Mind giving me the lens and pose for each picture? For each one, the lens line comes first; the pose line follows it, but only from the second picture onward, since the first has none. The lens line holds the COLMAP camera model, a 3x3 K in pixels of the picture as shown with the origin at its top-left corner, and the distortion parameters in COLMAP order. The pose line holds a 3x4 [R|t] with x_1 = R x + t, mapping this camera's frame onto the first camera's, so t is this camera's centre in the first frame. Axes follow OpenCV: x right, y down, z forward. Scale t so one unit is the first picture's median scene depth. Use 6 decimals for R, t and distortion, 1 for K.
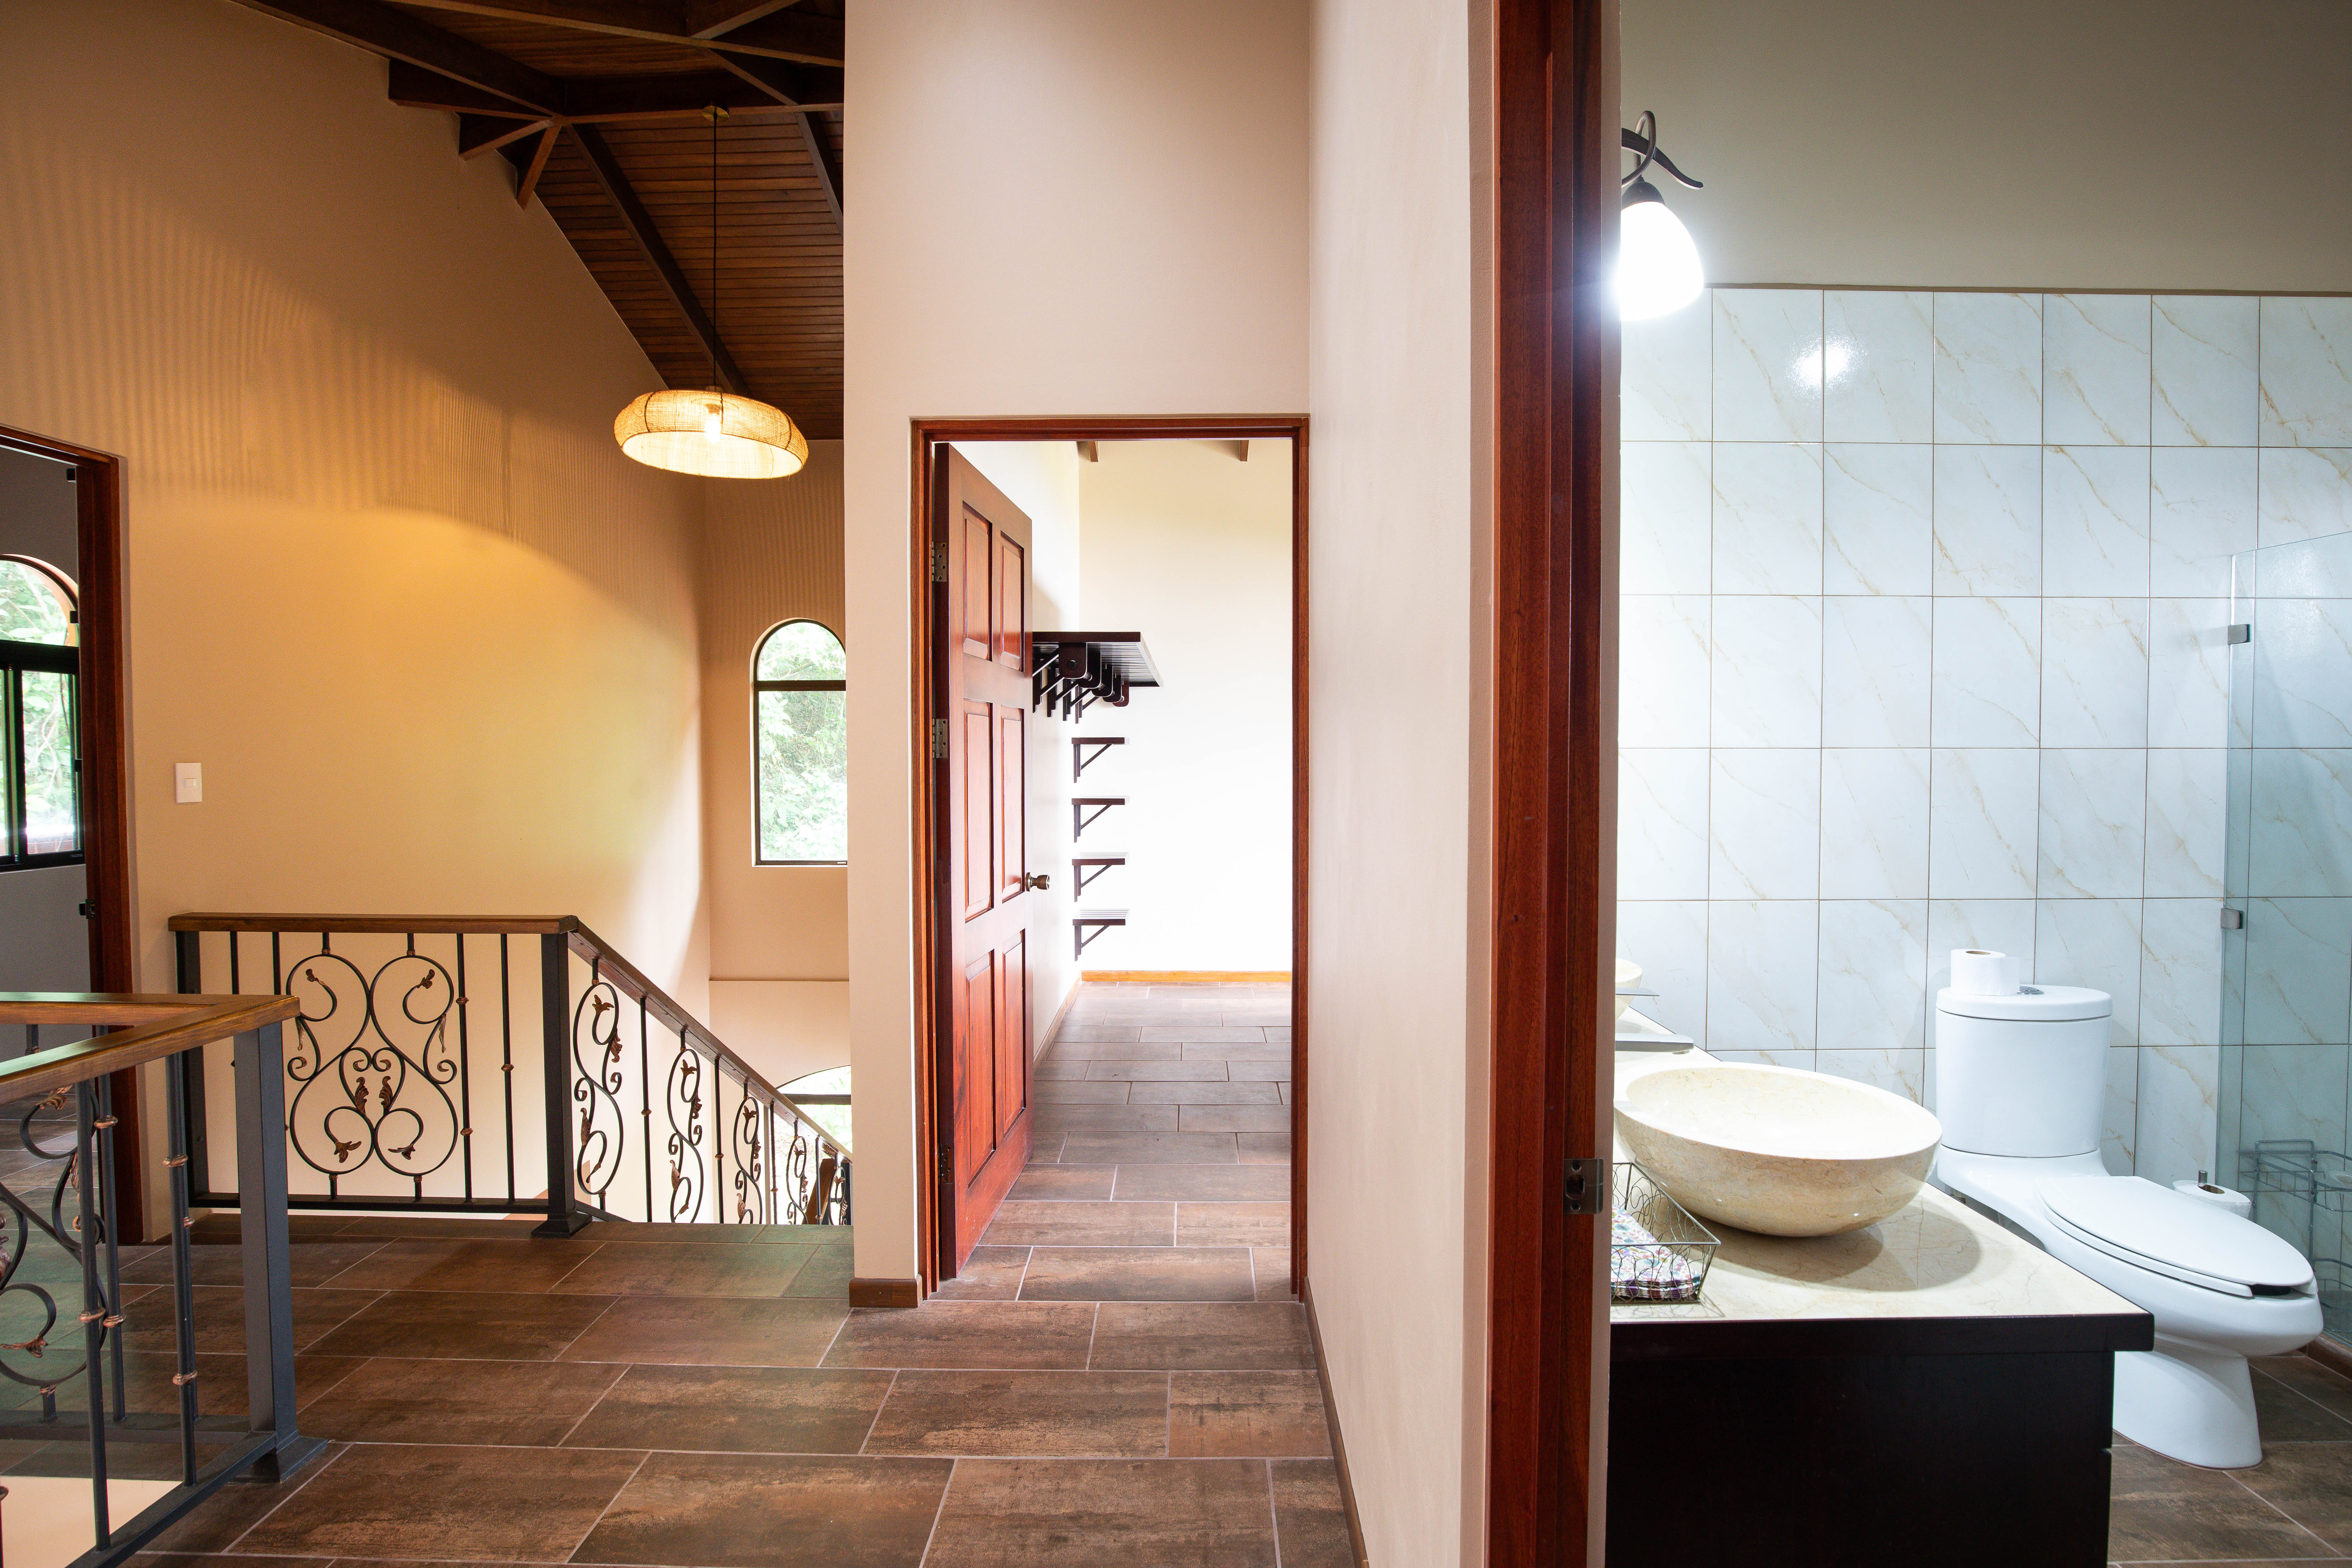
lens RADIAL K [[1088.7, 0, 1185.5], [0, 1088.7, 781.3], [0, 0, 1]] dist [-0.039352, 0.008923]
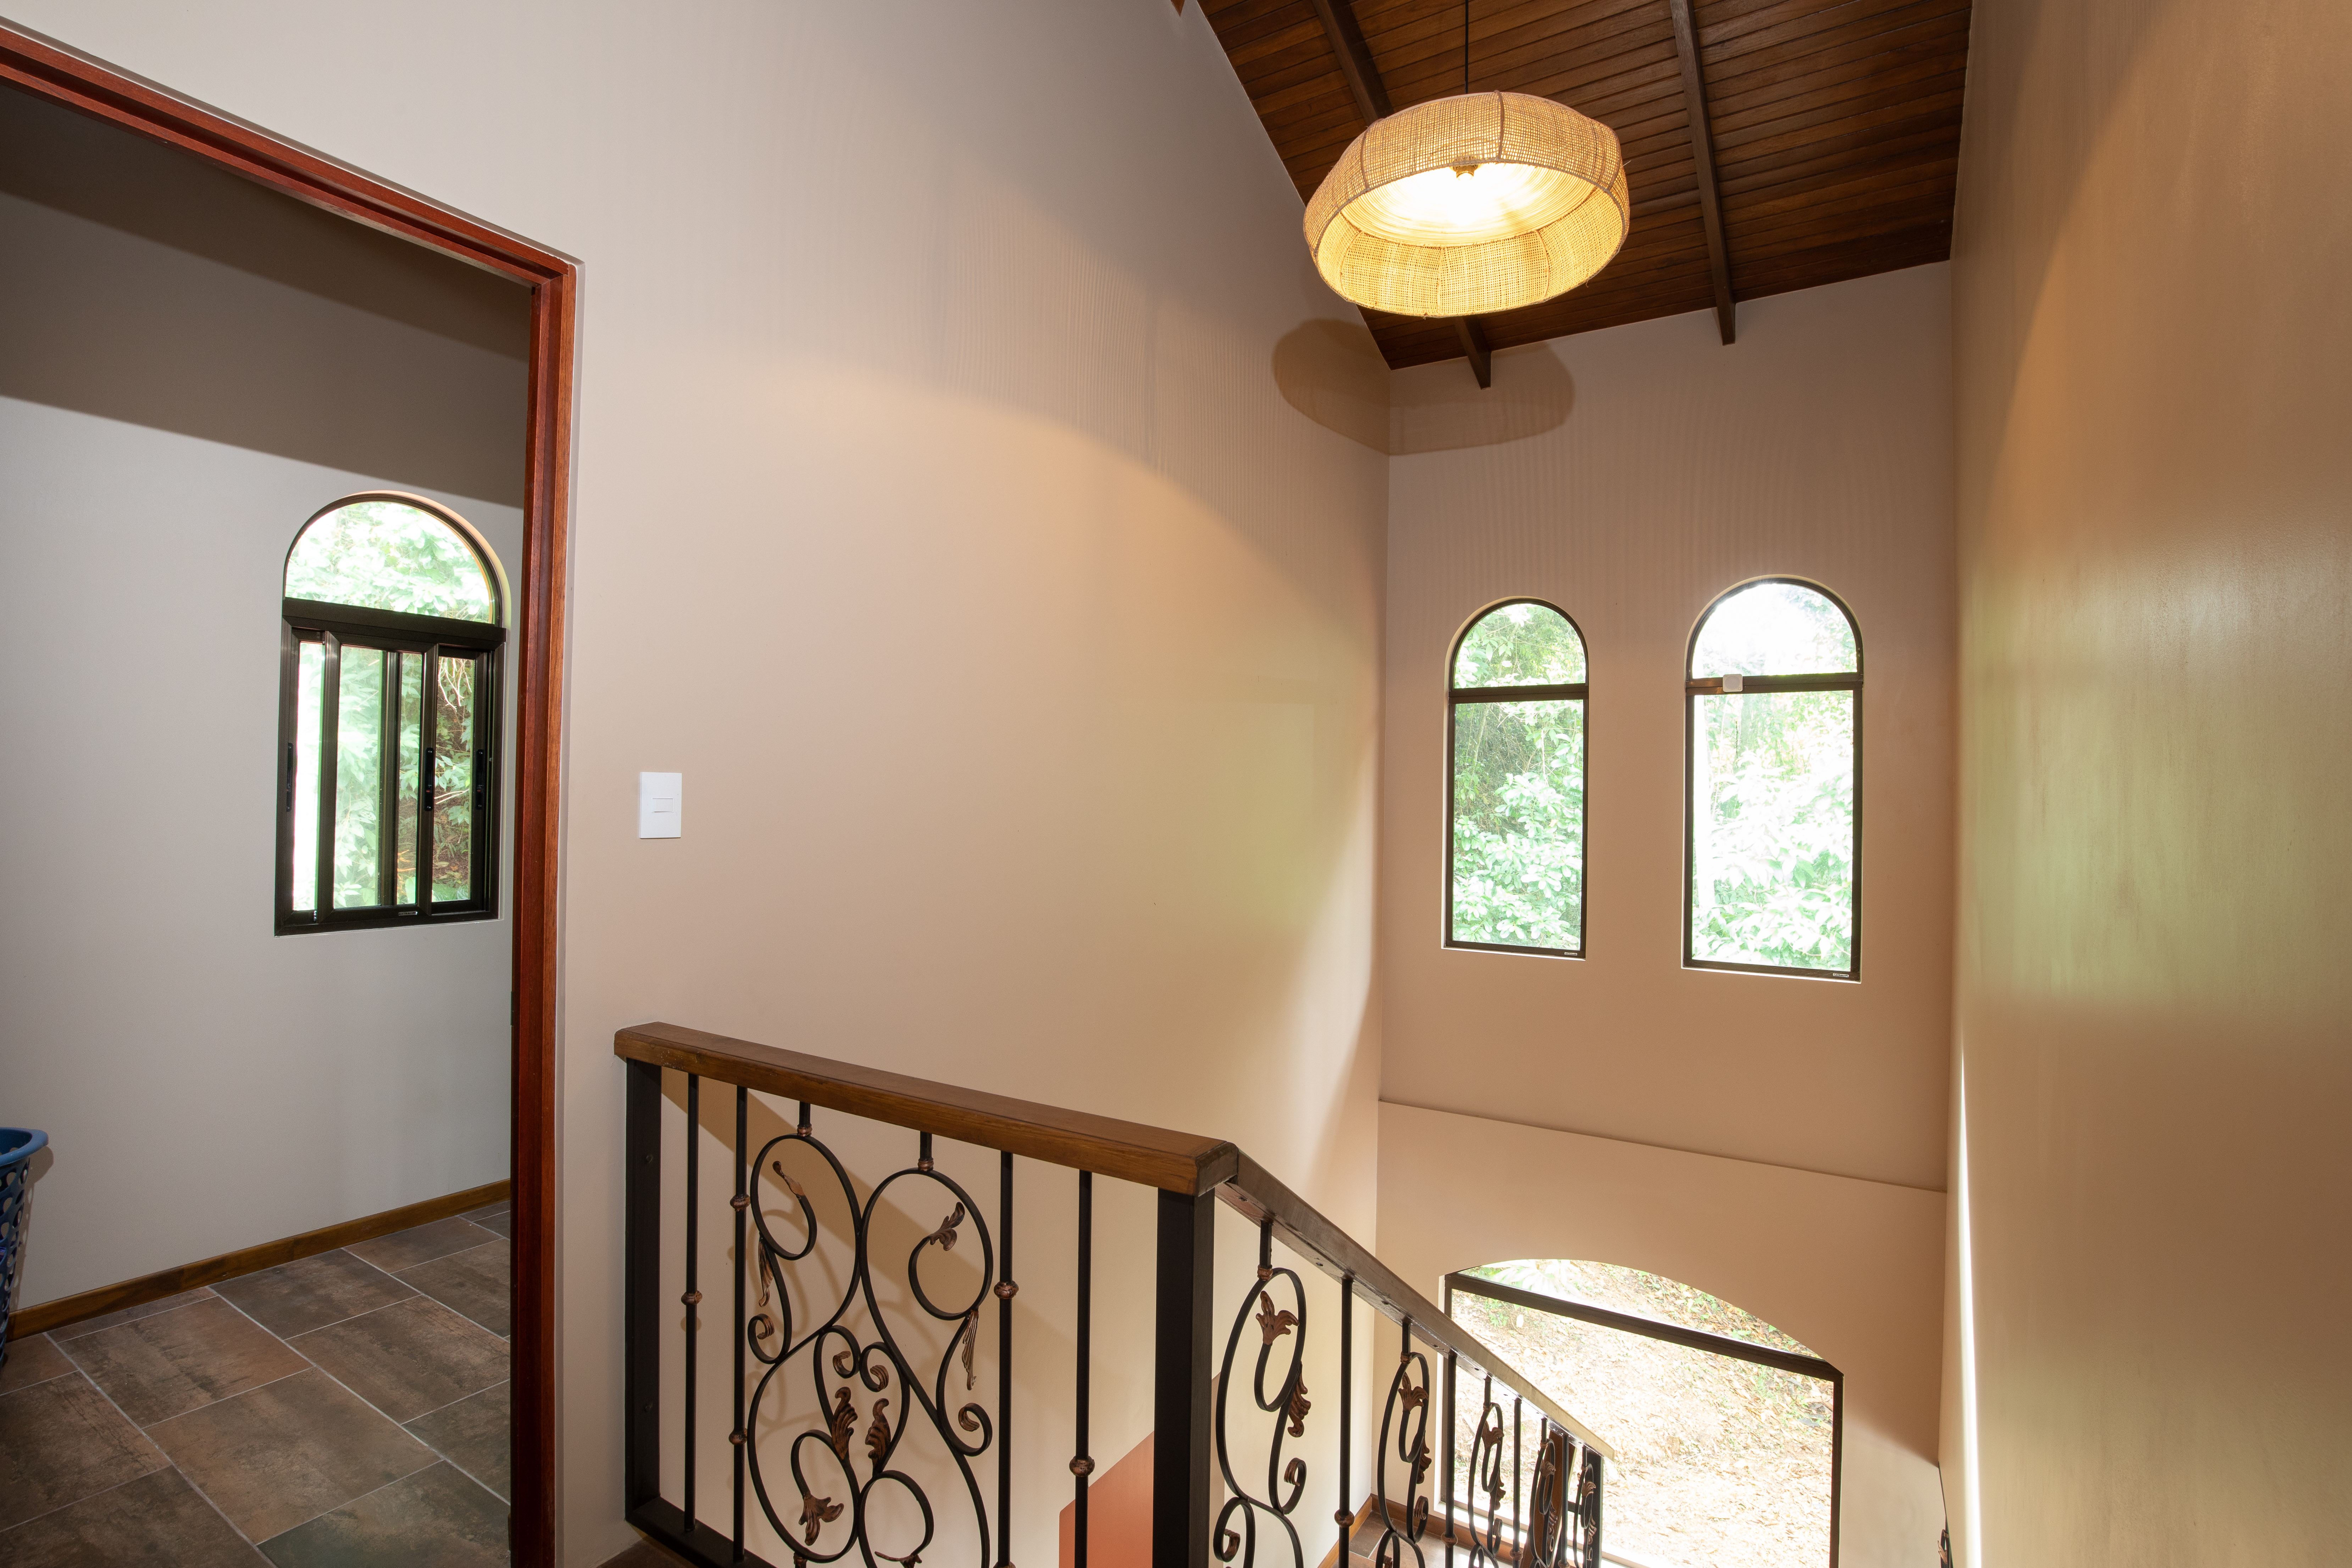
lens RADIAL K [[1072.8, 0, 1184.8], [0, 1072.8, 782.1], [0, 0, 1]] dist [-0.039310, 0.009068]
pose [[0.856022, 0.008679, -0.516866, -0.373255], [-0.032400, 0.998794, -0.036890, 0.001155], [0.515923, 0.048325, 0.855271, 0.633210]]
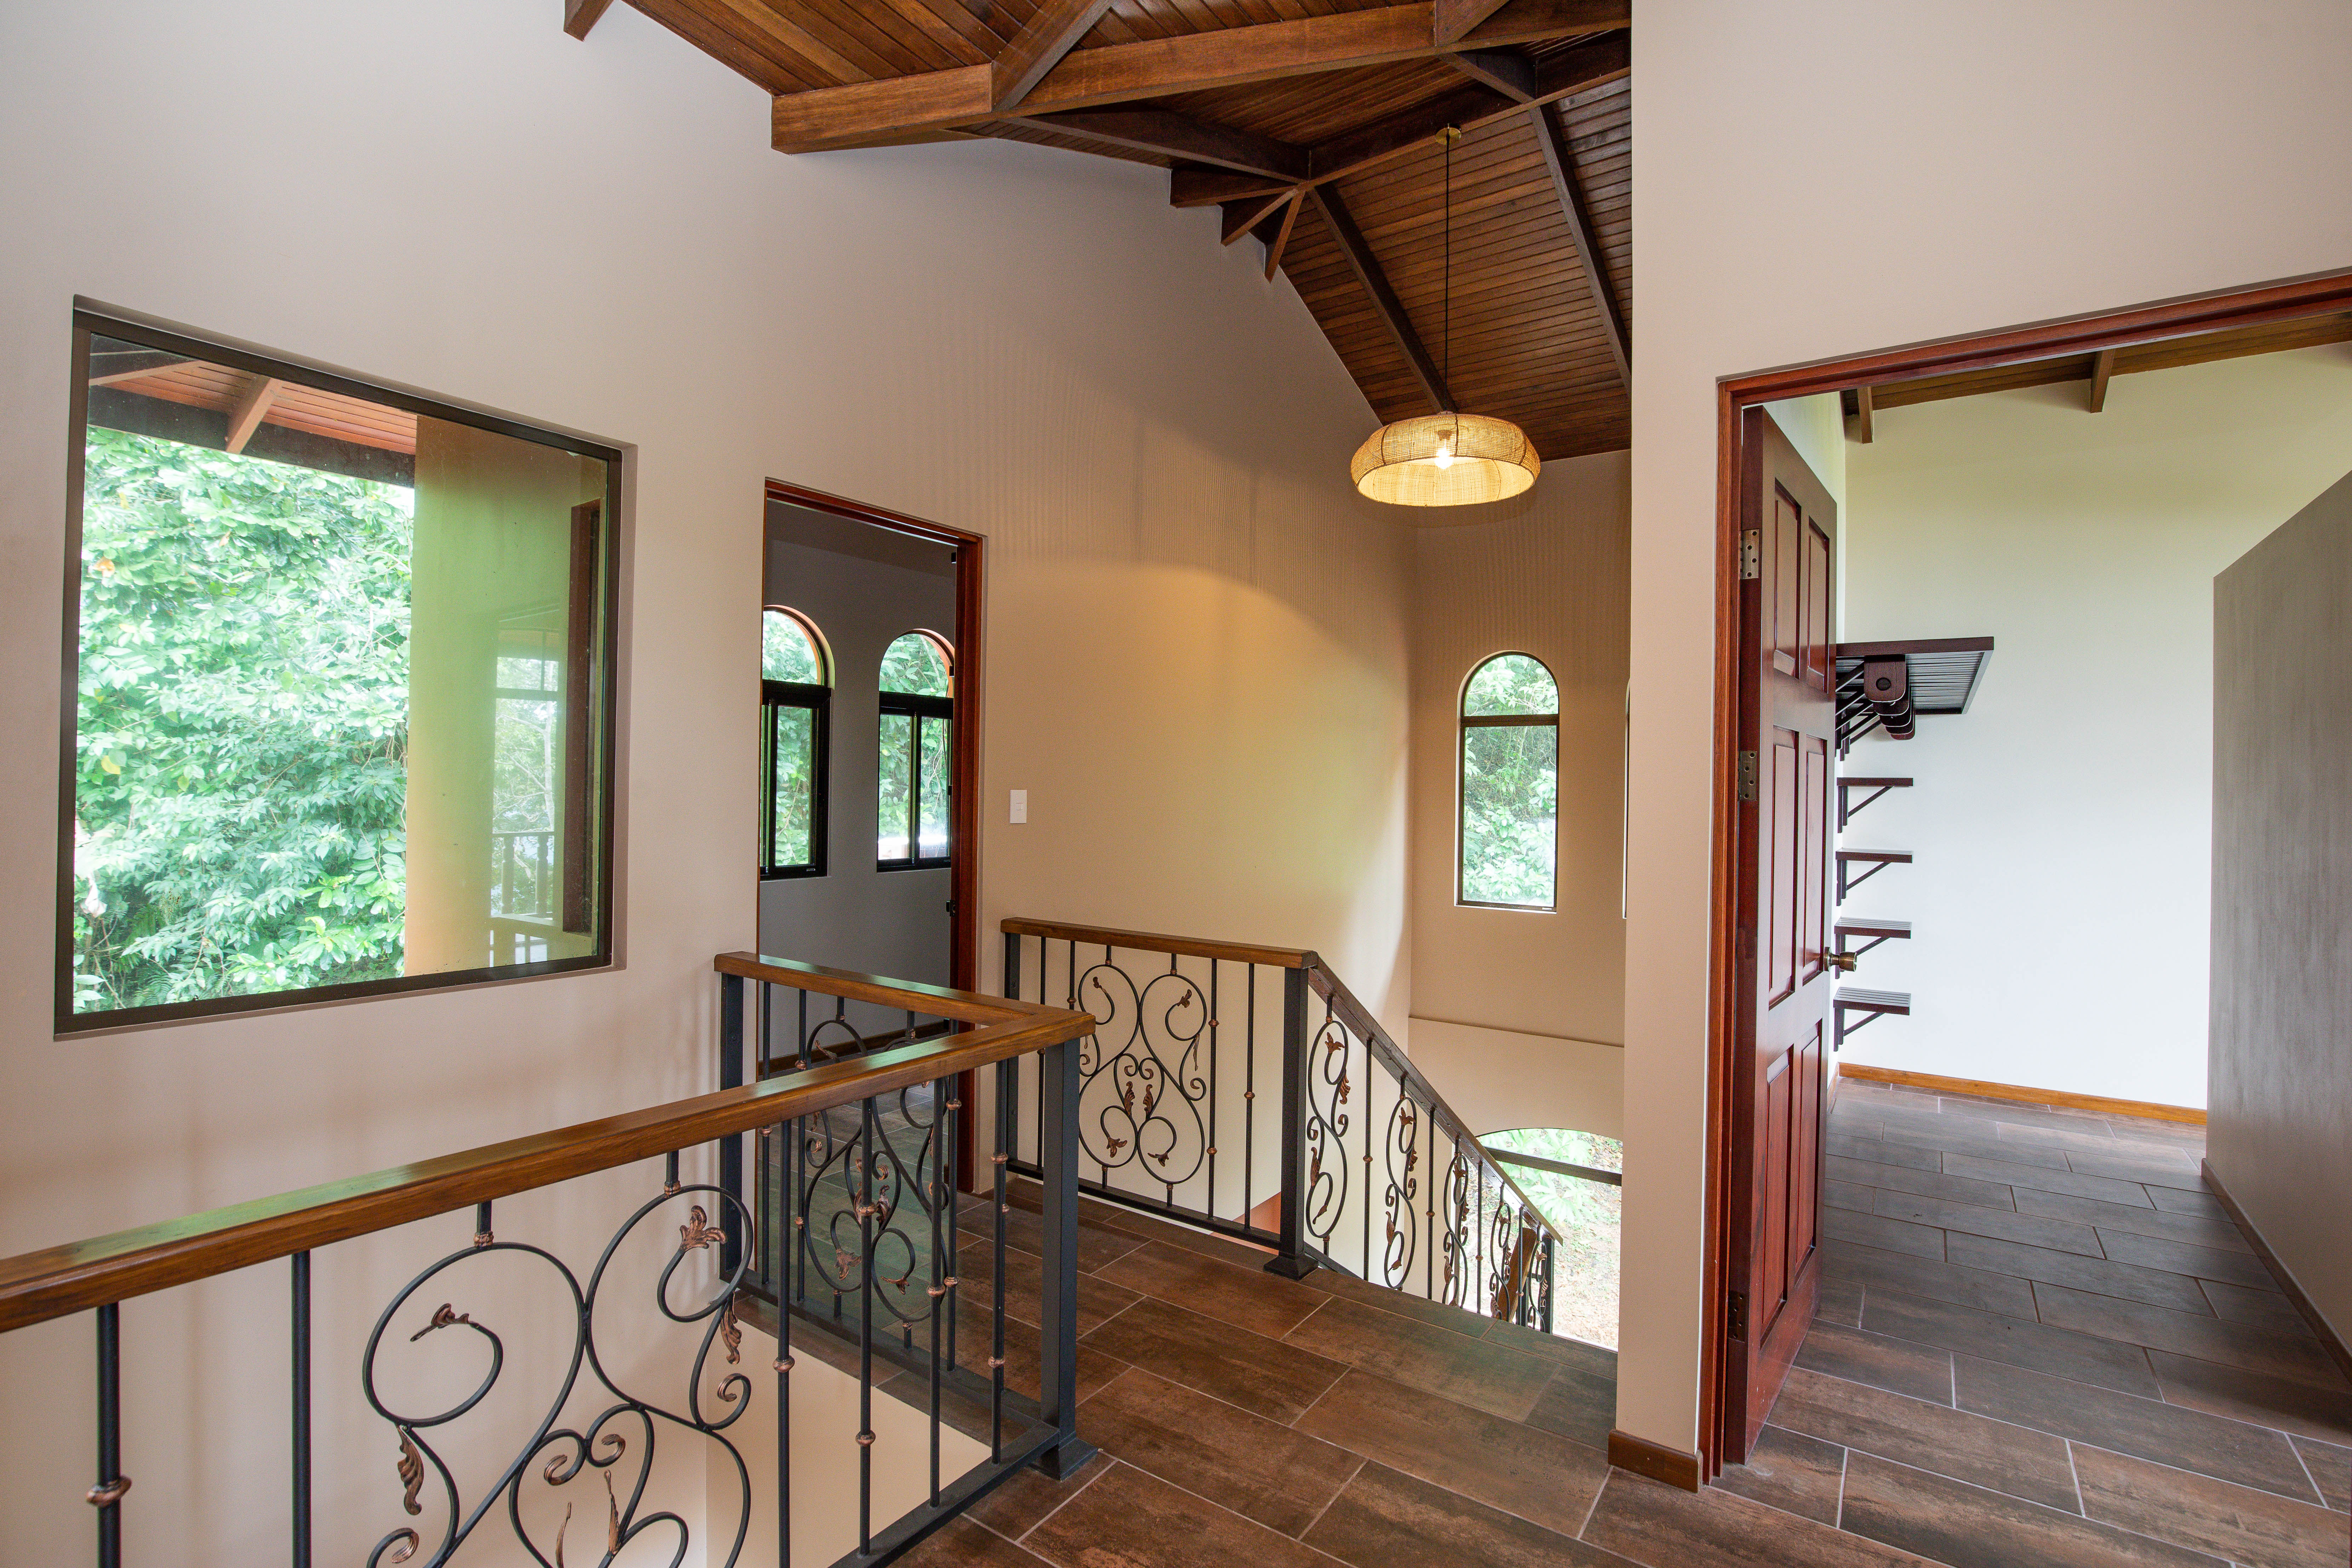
lens RADIAL K [[1072.7, 0, 1184.8], [0, 1072.7, 782.1], [0, 0, 1]] dist [-0.039310, 0.009068]
pose [[0.827302, 0.012760, -0.561613, -0.119147], [-0.032709, 0.999140, -0.025482, -0.001310], [0.560805, 0.039451, 0.827008, 0.117022]]
